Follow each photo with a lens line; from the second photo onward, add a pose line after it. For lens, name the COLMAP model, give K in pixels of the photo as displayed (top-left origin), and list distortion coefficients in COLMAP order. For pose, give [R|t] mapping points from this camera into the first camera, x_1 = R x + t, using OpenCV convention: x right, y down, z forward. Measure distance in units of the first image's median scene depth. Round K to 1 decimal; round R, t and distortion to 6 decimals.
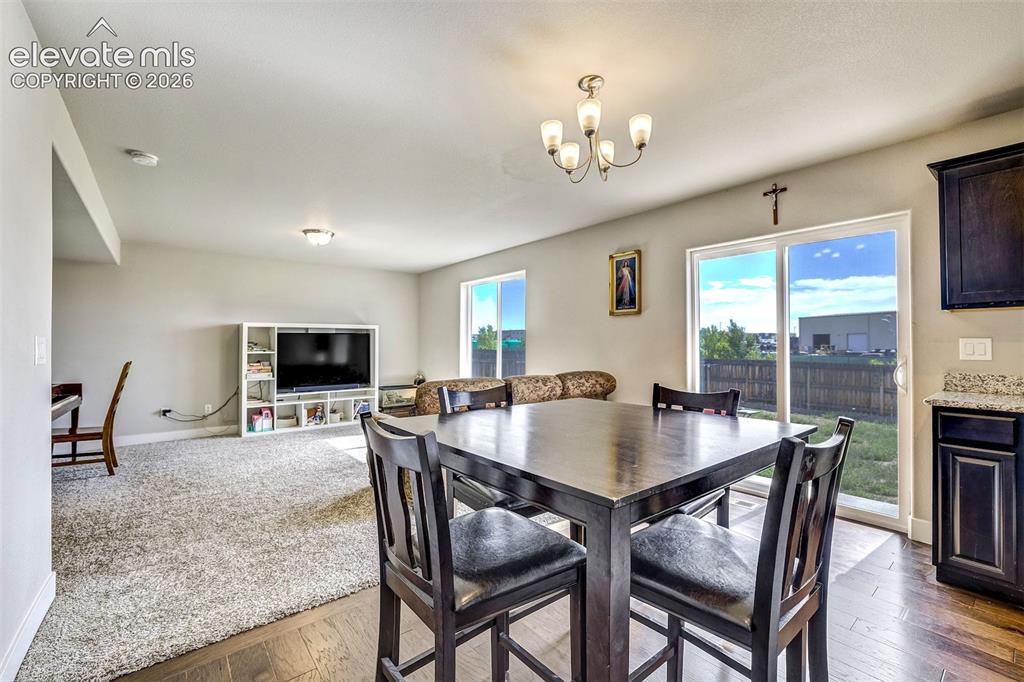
lens RADIAL K [[438.5, 0, 515.3], [0, 438.5, 343.2], [0, 0, 1]] dist [-0.001495, 0.001344]
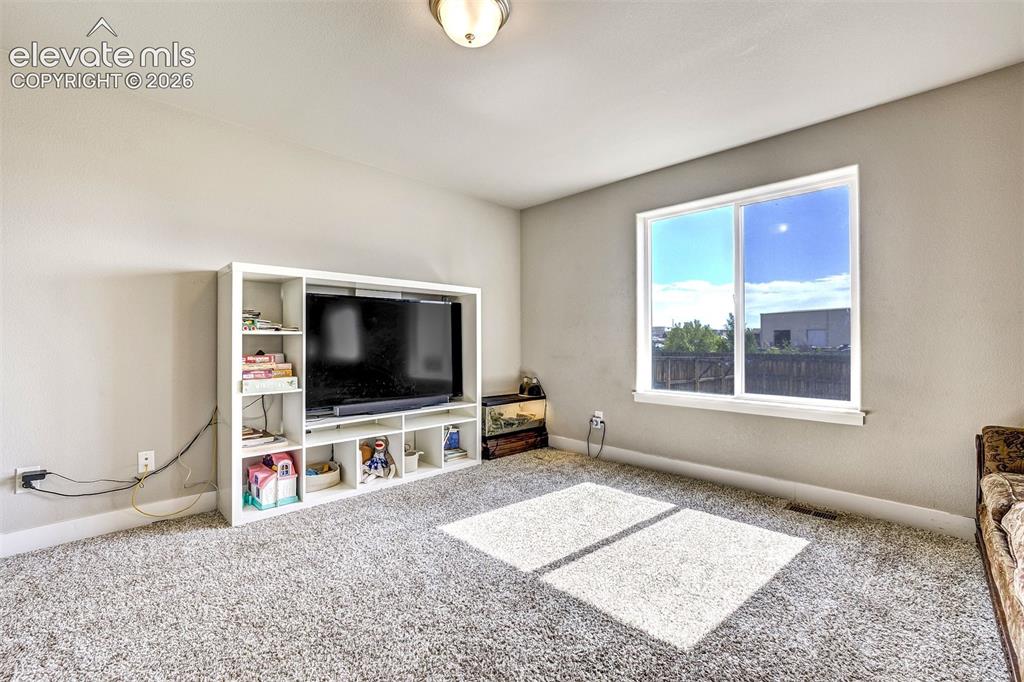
lens RADIAL K [[438.5, 0, 515.2], [0, 438.5, 345.6], [0, 0, 1]] dist [-0.001495, 0.001344]
pose [[0.991499, 0.005205, 0.130010, -0.374659], [-0.007409, 0.999837, 0.016473, 0.024124], [-0.129903, -0.017296, 0.991376, 0.497431]]
